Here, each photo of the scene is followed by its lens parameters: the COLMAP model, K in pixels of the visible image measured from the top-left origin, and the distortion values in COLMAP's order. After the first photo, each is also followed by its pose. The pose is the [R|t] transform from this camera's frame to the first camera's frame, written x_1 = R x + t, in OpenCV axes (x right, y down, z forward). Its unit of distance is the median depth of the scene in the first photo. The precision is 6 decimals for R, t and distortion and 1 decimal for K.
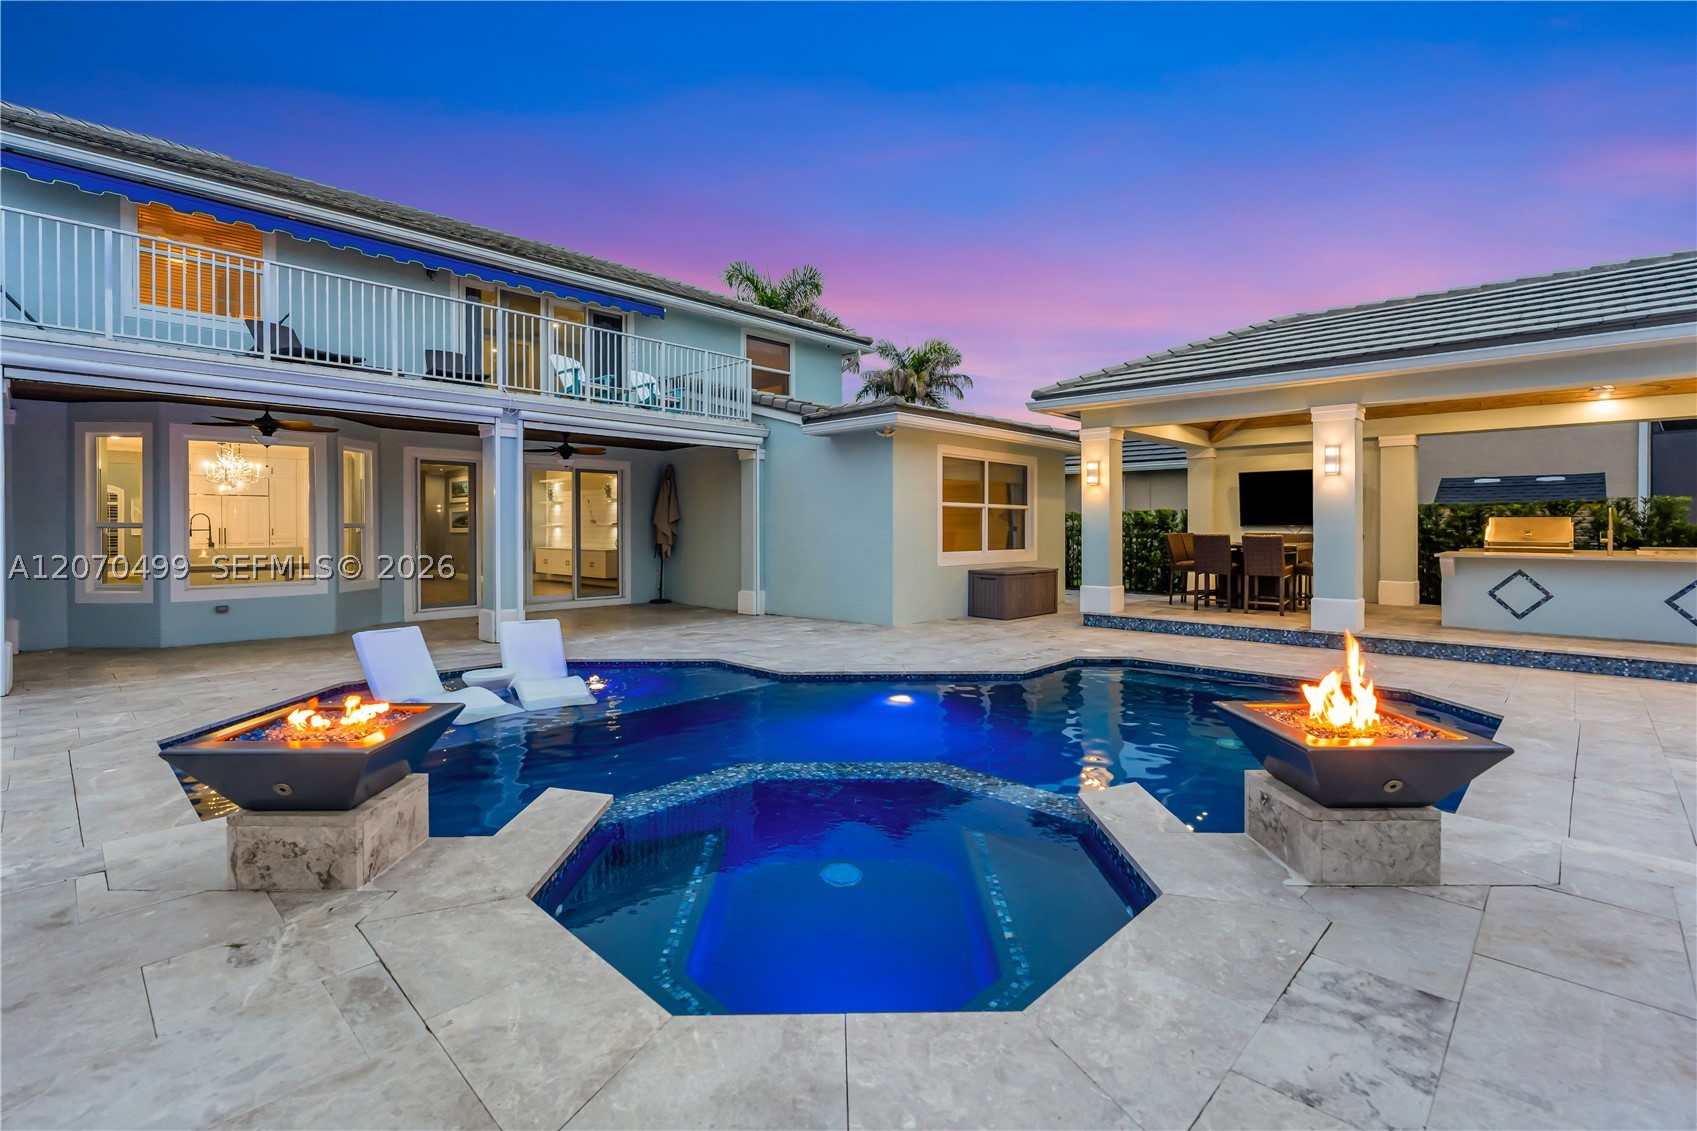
lens RADIAL K [[781.3, 0, 837.8], [0, 781.3, 561.8], [0, 0, 1]] dist [0.003947, 0.000381]
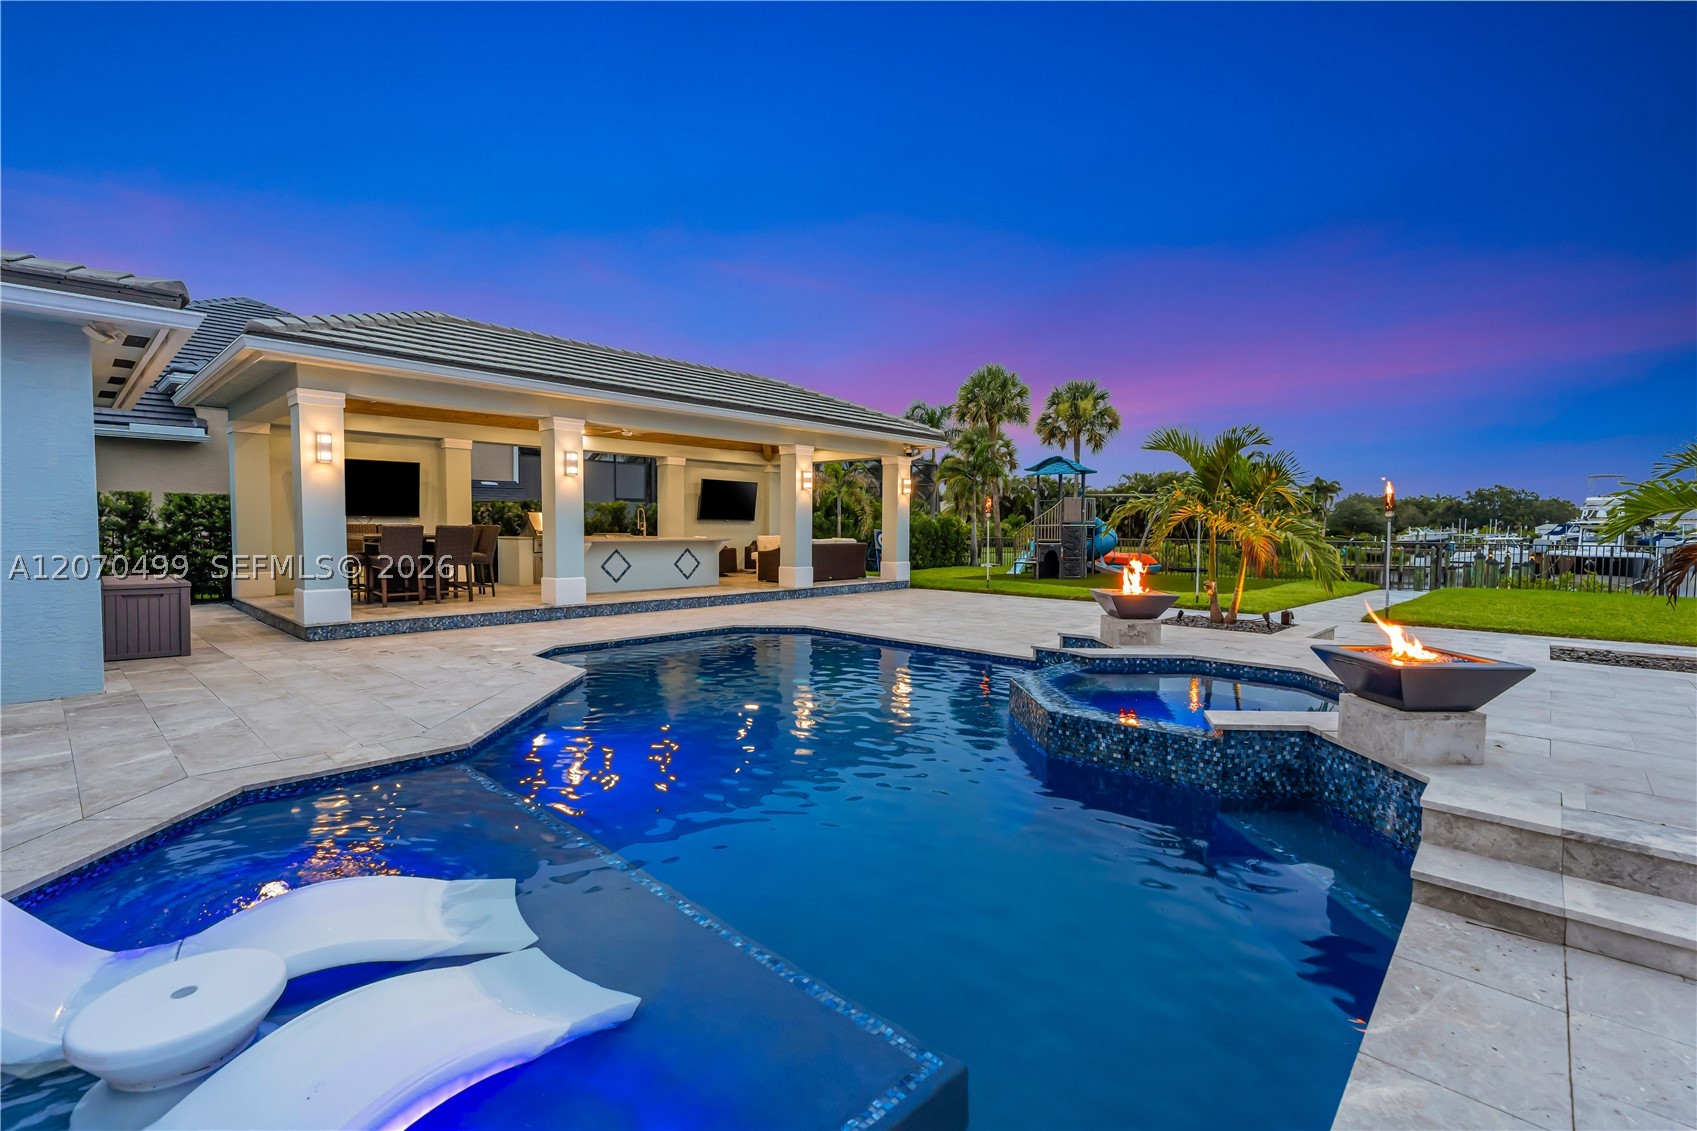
lens RADIAL K [[769.8, 0, 848.5], [0, 769.8, 565.5], [0, 0, 1]] dist [-0.001326, -0.000199]
pose [[-0.010706, -0.054496, 0.998457, -0.566784], [0.033862, 0.997921, 0.054830, -0.023192], [-0.999369, 0.034397, -0.008838, 0.569666]]
